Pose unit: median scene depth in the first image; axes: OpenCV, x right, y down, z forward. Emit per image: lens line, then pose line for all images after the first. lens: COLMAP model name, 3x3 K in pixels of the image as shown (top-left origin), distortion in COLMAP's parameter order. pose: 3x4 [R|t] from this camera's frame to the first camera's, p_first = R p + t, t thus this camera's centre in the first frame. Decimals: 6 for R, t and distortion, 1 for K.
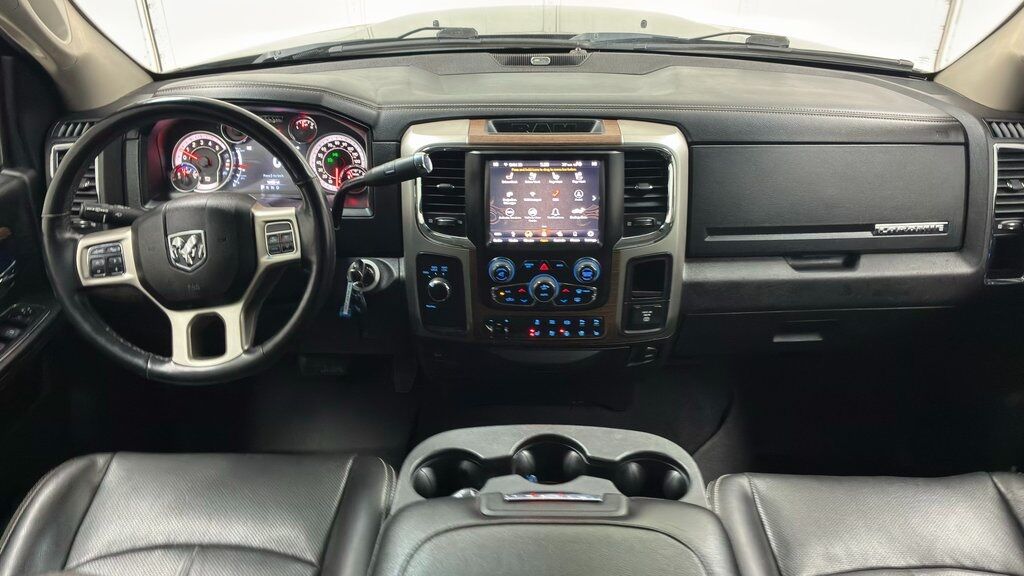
lens RADIAL K [[782.9, 0, 537.8], [0, 782.9, 291.7], [0, 0, 1]] dist [0.027036, -0.031866]
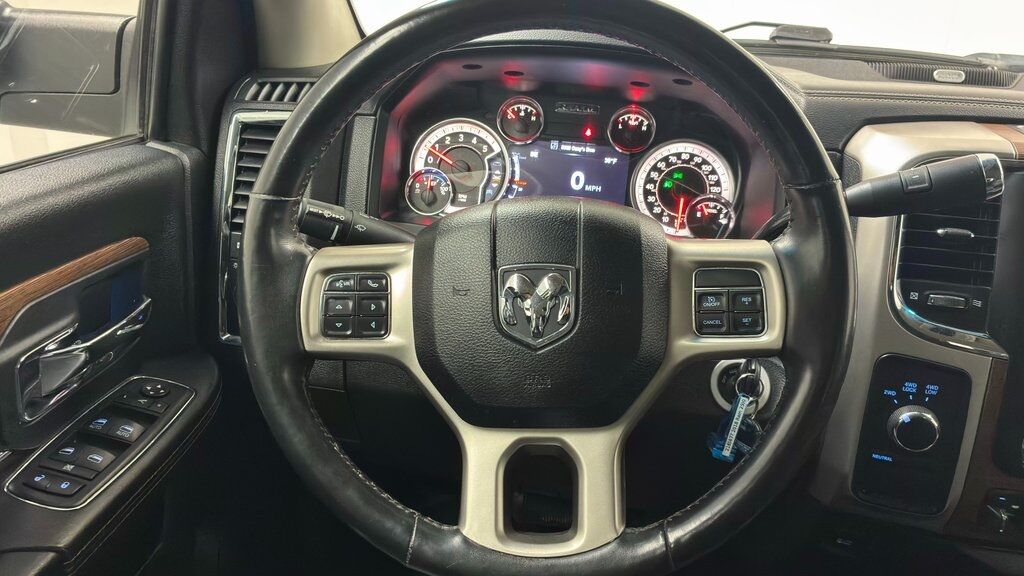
lens RADIAL K [[782.9, 0, 522.2], [0, 782.9, 294.5], [0, 0, 1]] dist [0.027036, -0.031866]
pose [[0.993104, 0.095387, -0.068163, -0.349797], [-0.103880, 0.985463, -0.134432, 0.006756], [0.054349, 0.140586, 0.988576, 0.448124]]
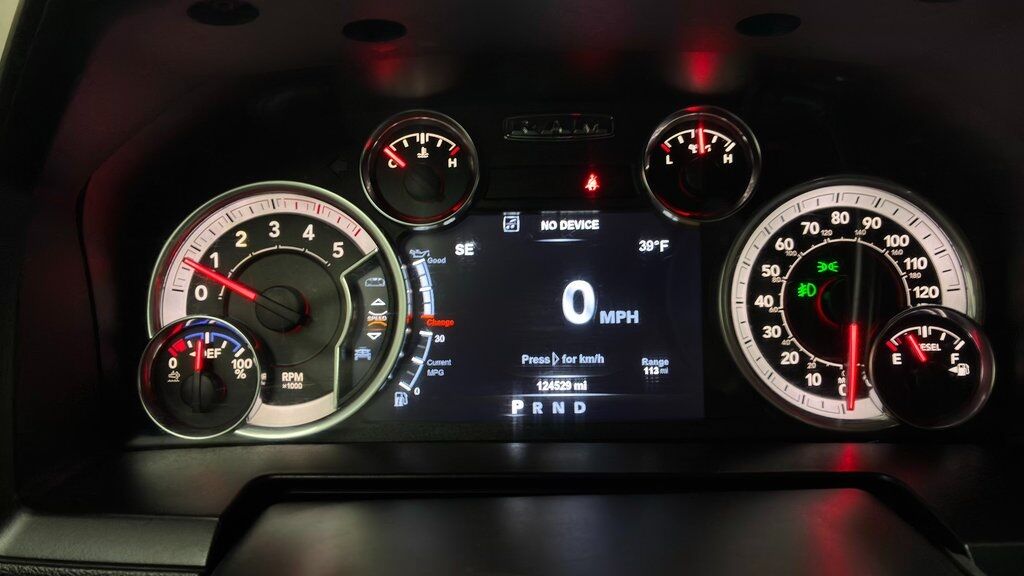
lens RADIAL K [[782.9, 0, 512.8], [0, 782.9, 291.2], [0, 0, 1]] dist [0.027036, -0.031866]
pose [[0.999784, -0.020796, -0.000599, -0.379345], [0.020306, 0.981700, -0.189350, -0.132948], [0.004525, 0.189297, 0.981910, 0.821168]]
